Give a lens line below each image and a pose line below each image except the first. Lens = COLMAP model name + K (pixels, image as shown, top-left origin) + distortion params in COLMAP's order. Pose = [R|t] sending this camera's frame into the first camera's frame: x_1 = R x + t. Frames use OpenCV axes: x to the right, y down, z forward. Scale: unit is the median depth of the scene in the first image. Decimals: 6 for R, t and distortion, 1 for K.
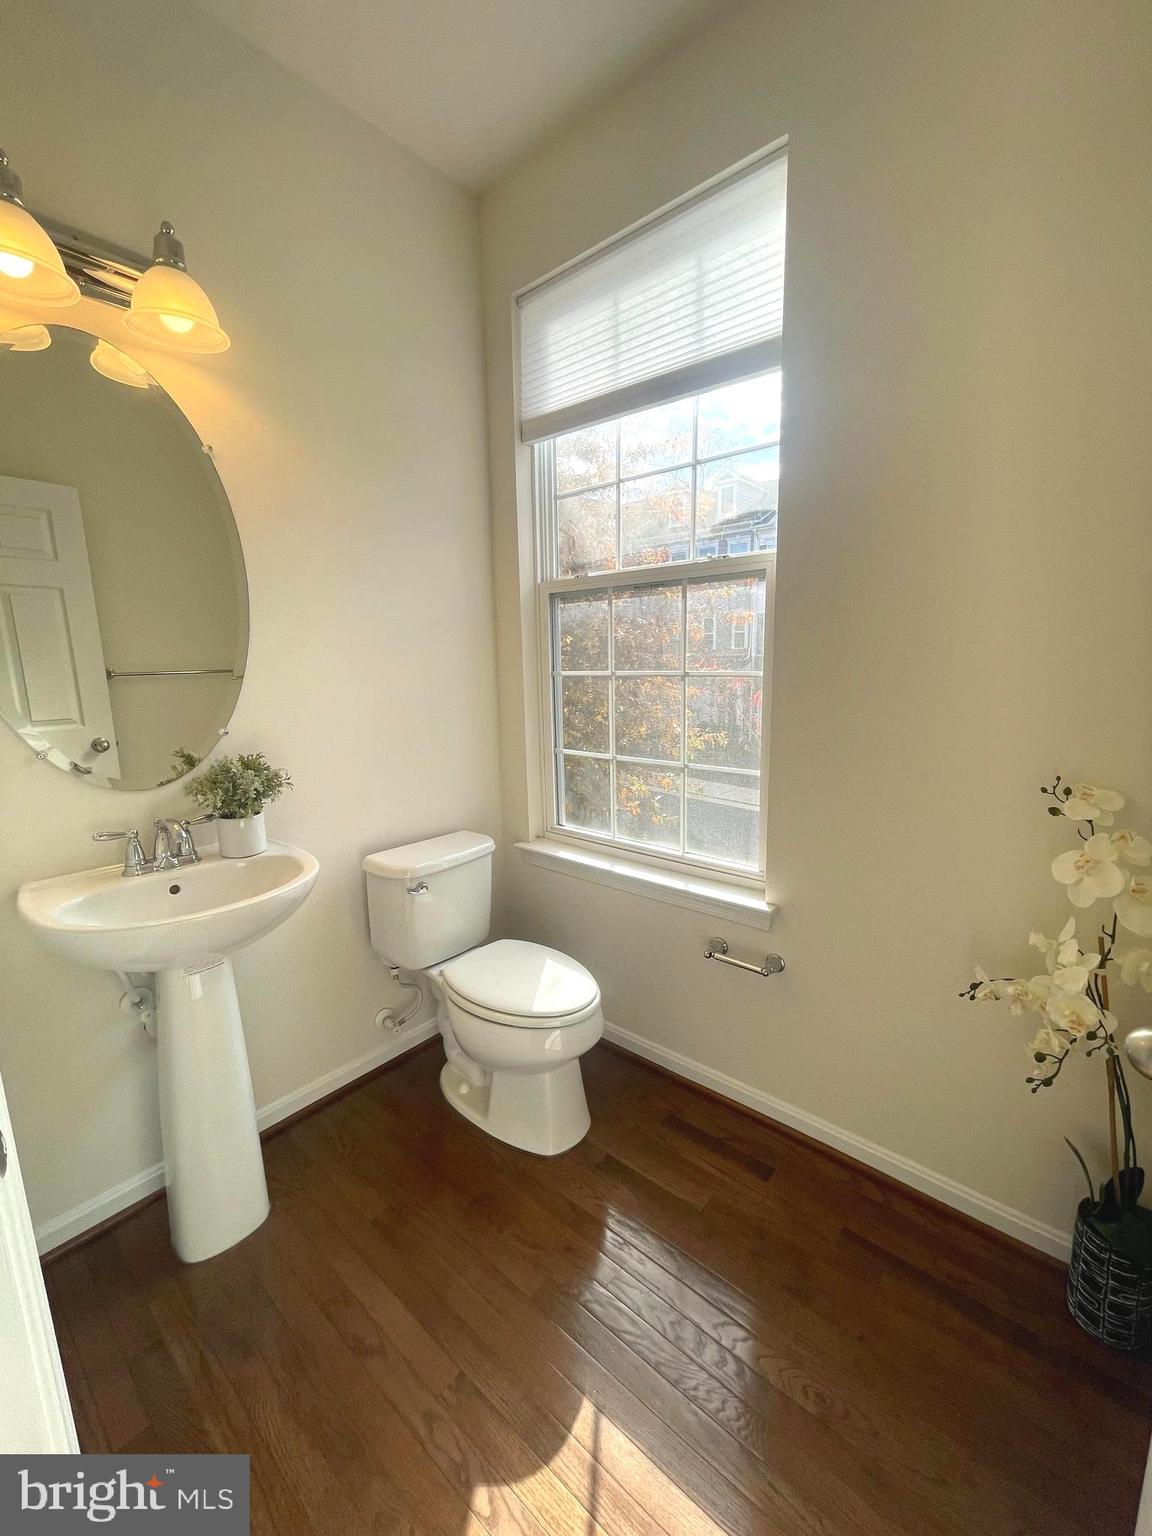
lens RADIAL K [[625.6, 0, 575.1], [0, 625.6, 766.7], [0, 0, 1]] dist [0.000965, 0.000699]
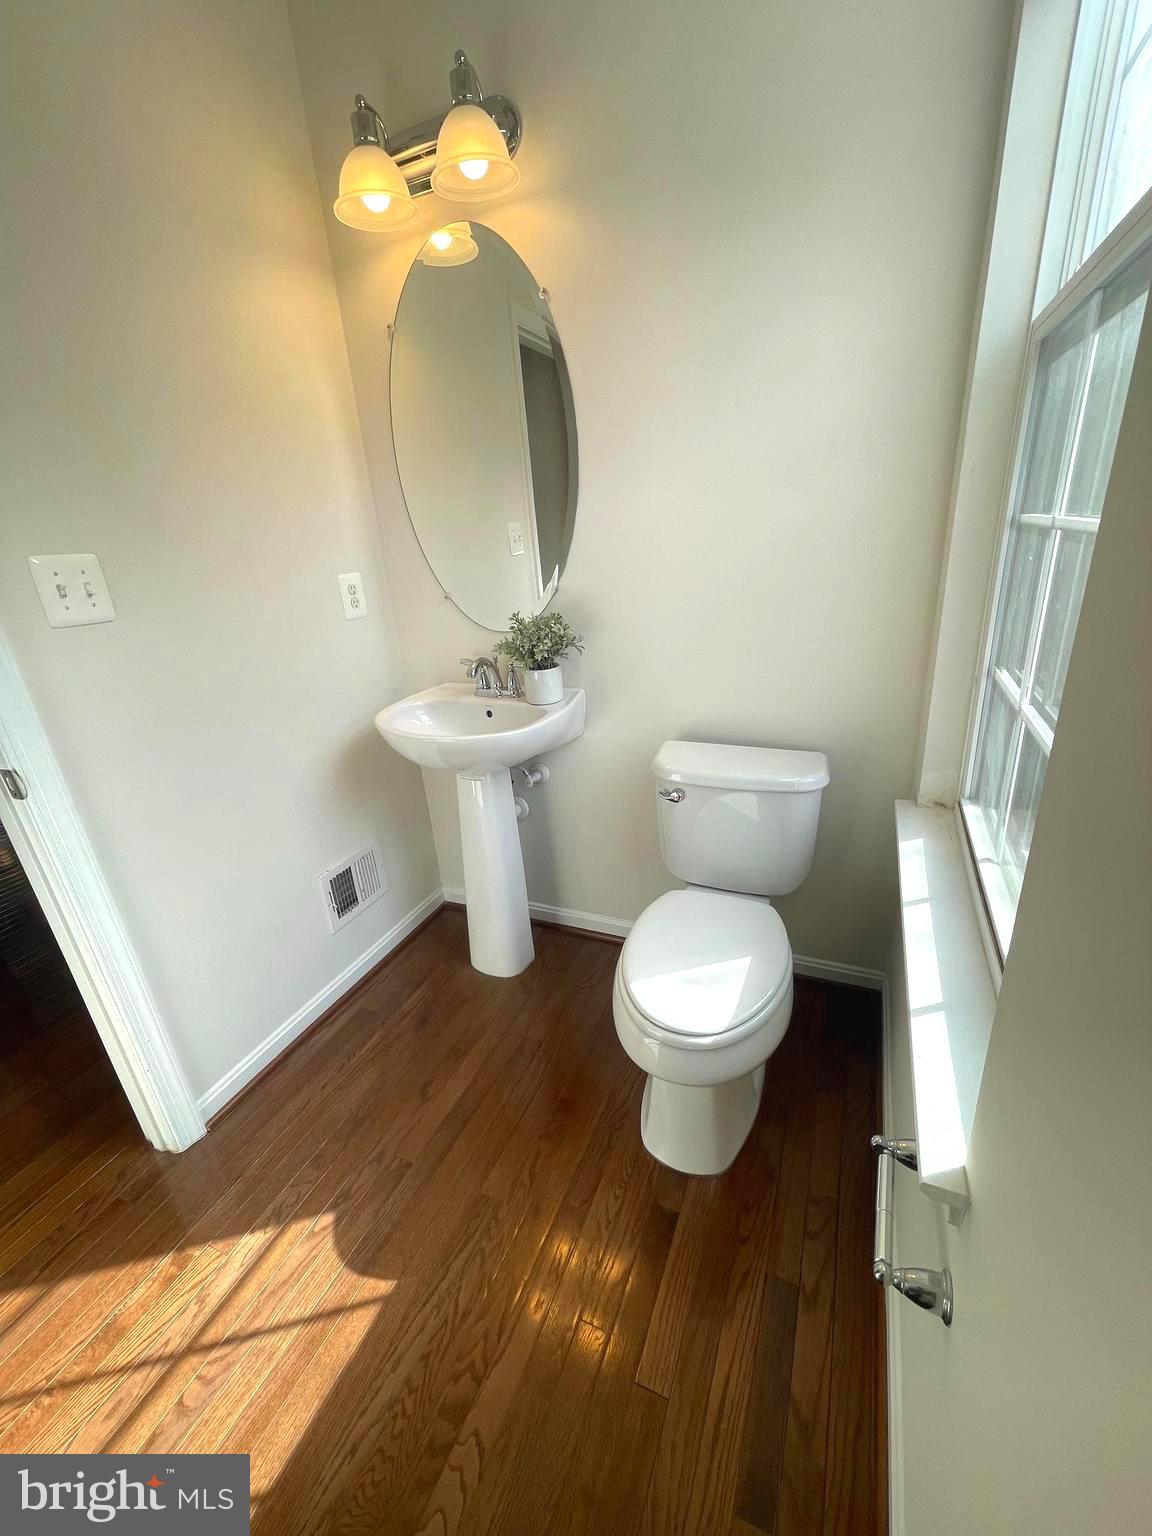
lens RADIAL K [[625.6, 0, 577.1], [0, 625.6, 771.2], [0, 0, 1]] dist [0.000965, 0.000699]
pose [[0.290789, 0.338931, -0.894744, 0.596248], [-0.104116, 0.940811, 0.322544, -0.123982], [0.951106, -0.000635, 0.308865, 0.774239]]
